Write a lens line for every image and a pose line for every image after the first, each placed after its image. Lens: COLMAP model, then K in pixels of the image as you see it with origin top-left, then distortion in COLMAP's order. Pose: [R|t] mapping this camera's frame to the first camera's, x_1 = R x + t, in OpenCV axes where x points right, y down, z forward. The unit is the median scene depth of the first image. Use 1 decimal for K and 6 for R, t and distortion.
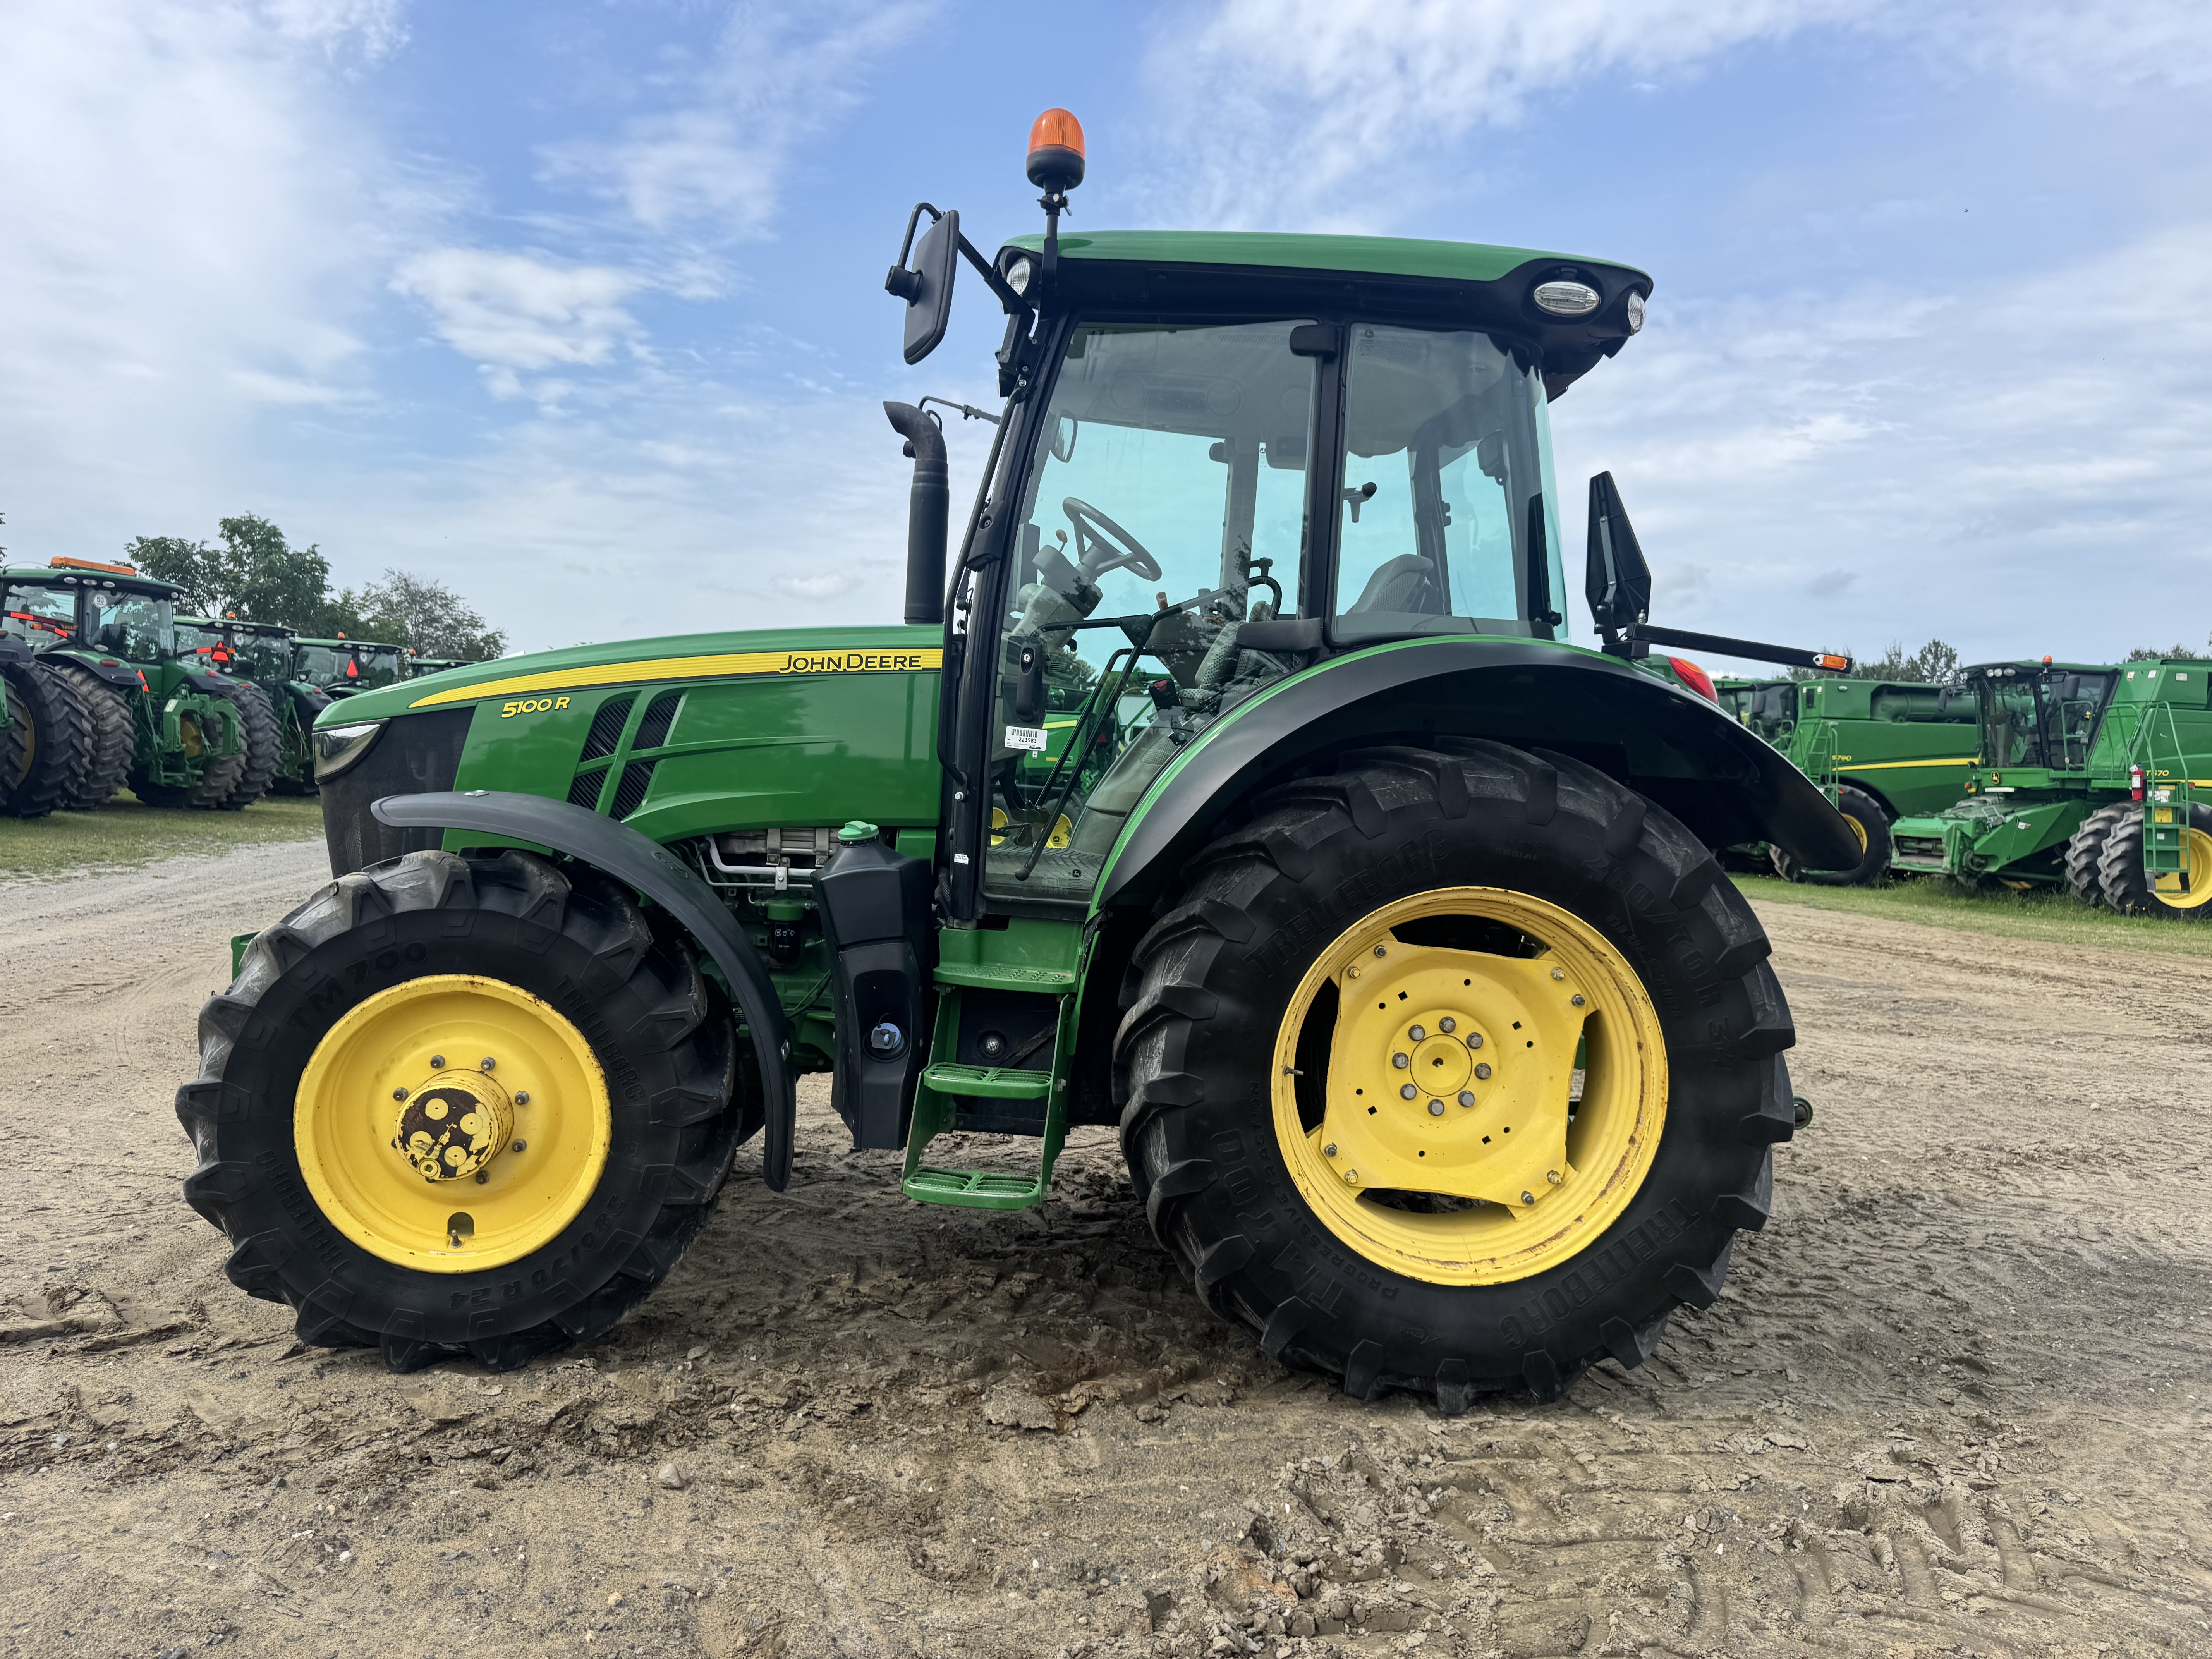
lens RADIAL K [[1585.3, 0, 1093.9], [0, 1585.3, 831.7], [0, 0, 1]] dist [0.026399, 0.000336]
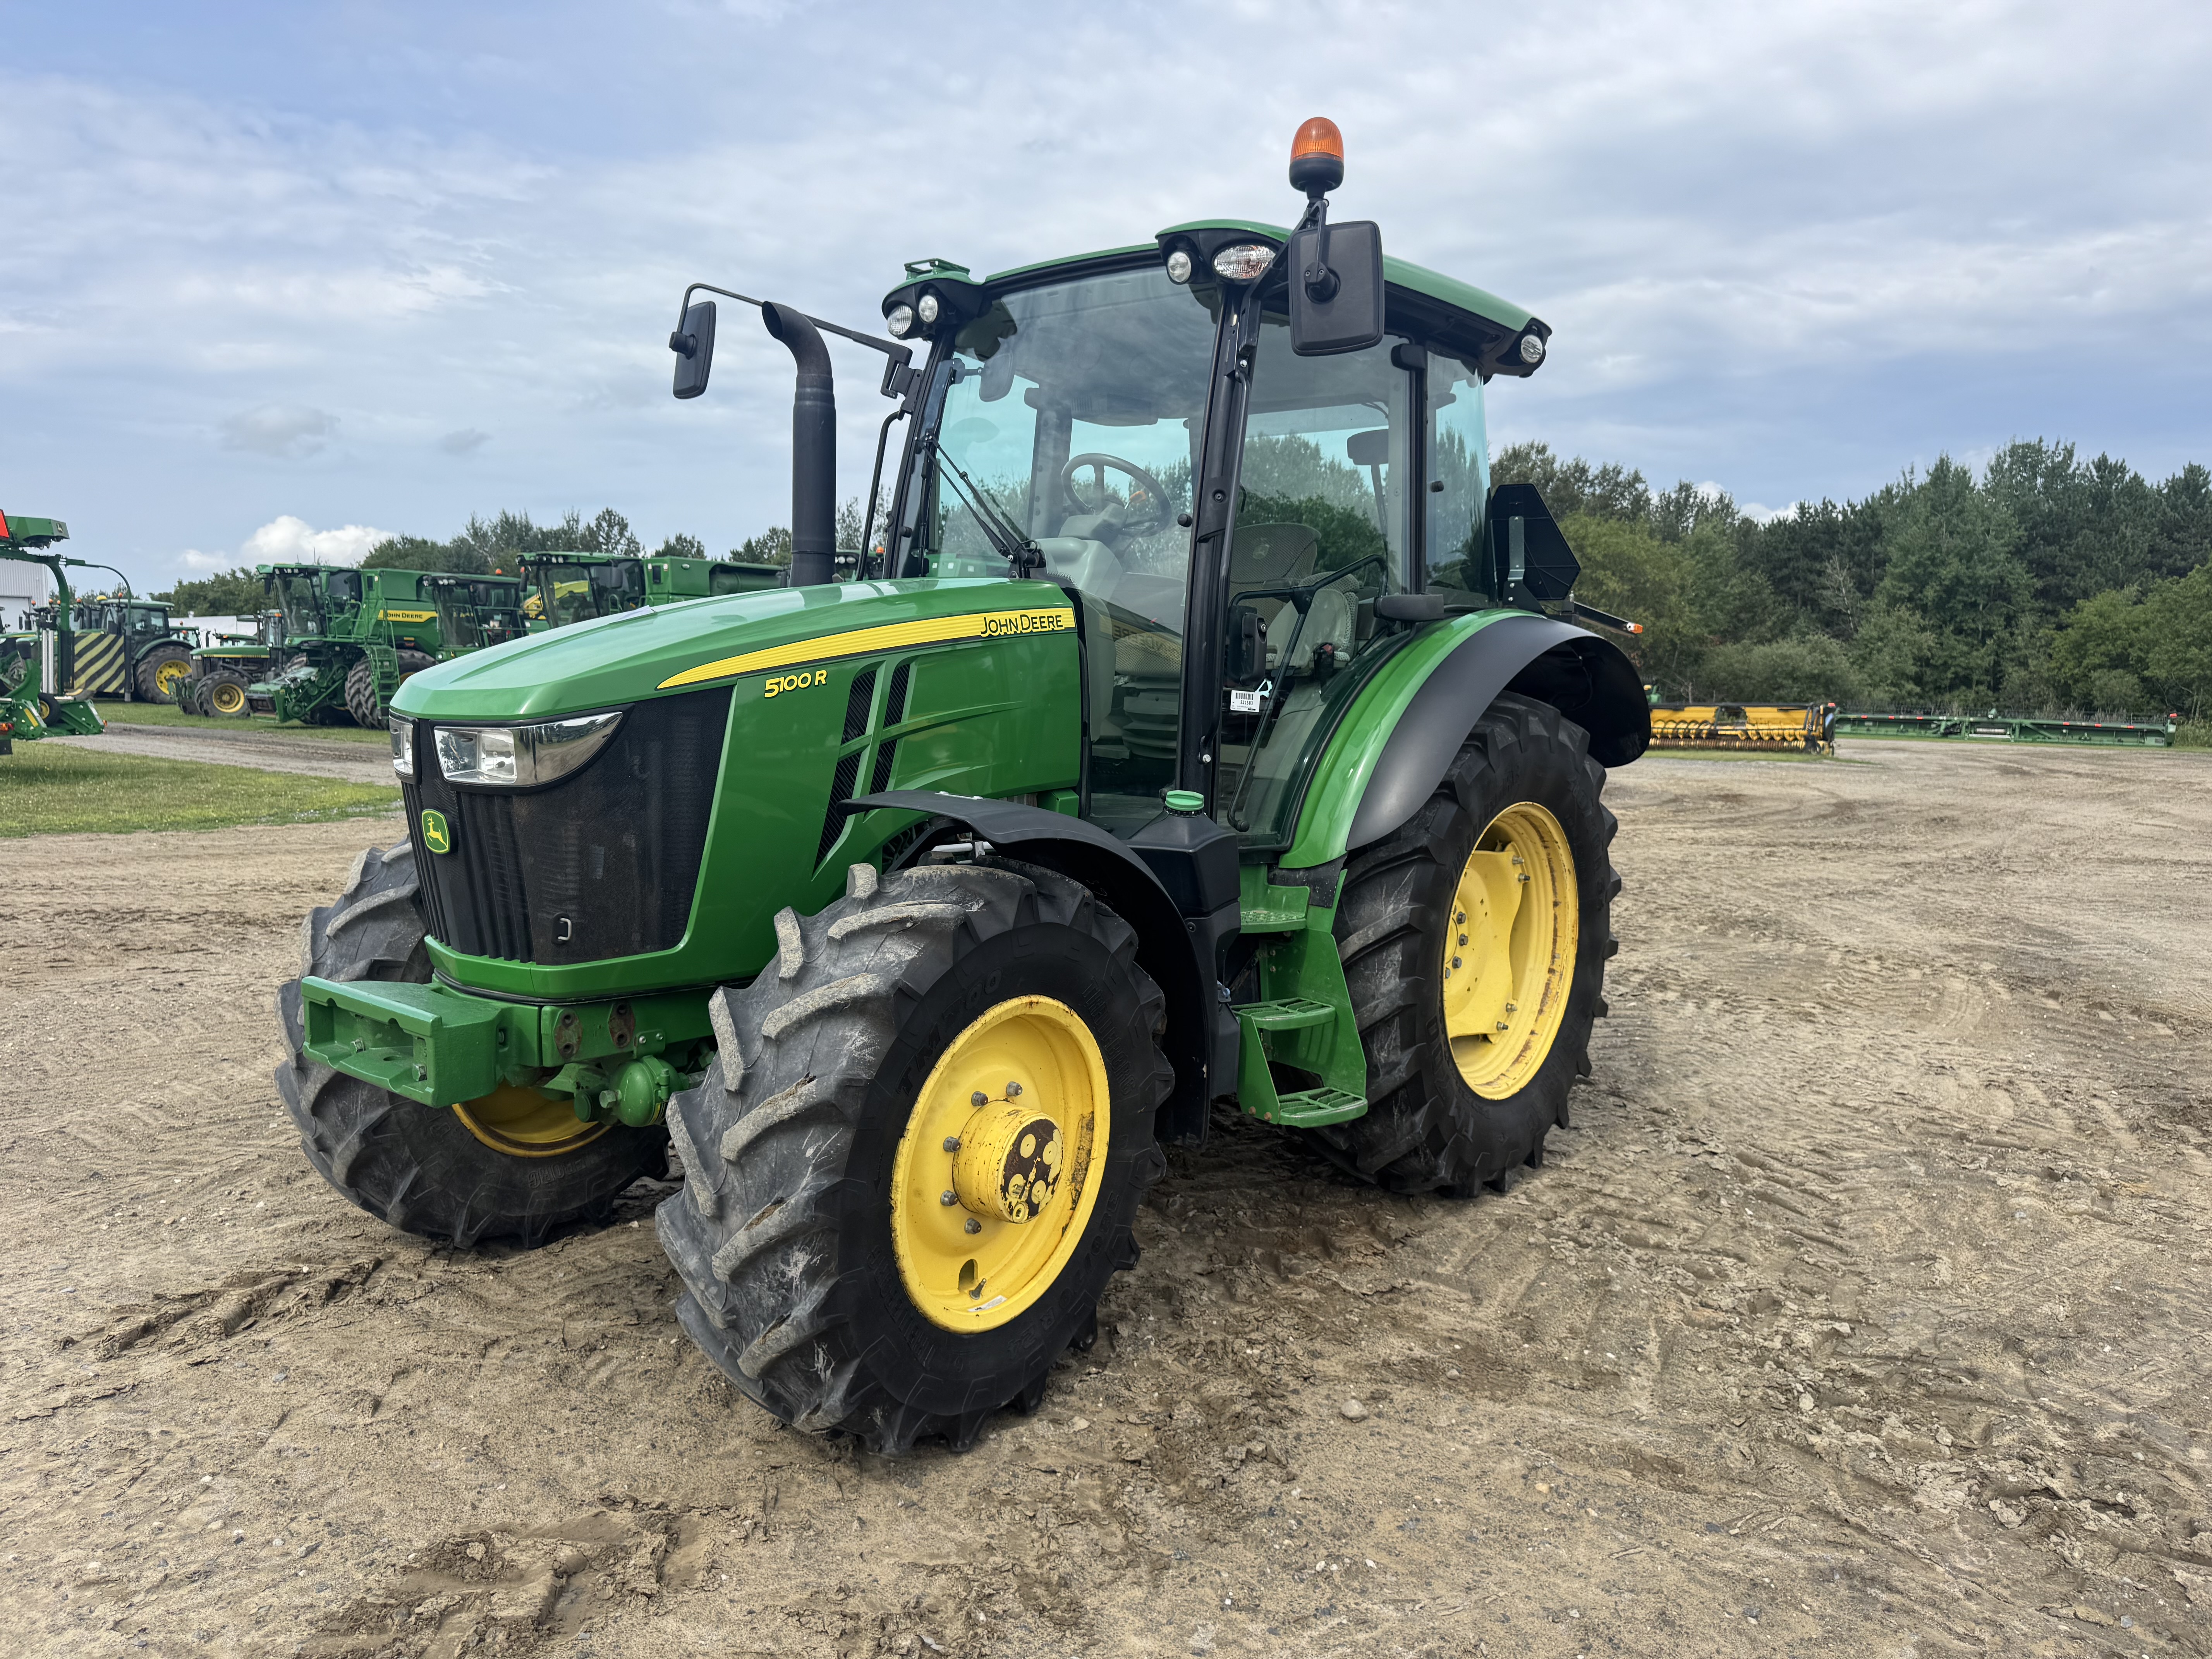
lens RADIAL K [[1644.3, 0, 1106.9], [0, 1644.3, 862.5], [0, 0, 1]] dist [0.040331, -0.000512]
pose [[0.658892, -0.114552, 0.743464, -0.201058], [0.036529, 0.992044, 0.120479, -0.018565], [-0.751350, -0.052225, 0.657834, 0.067397]]
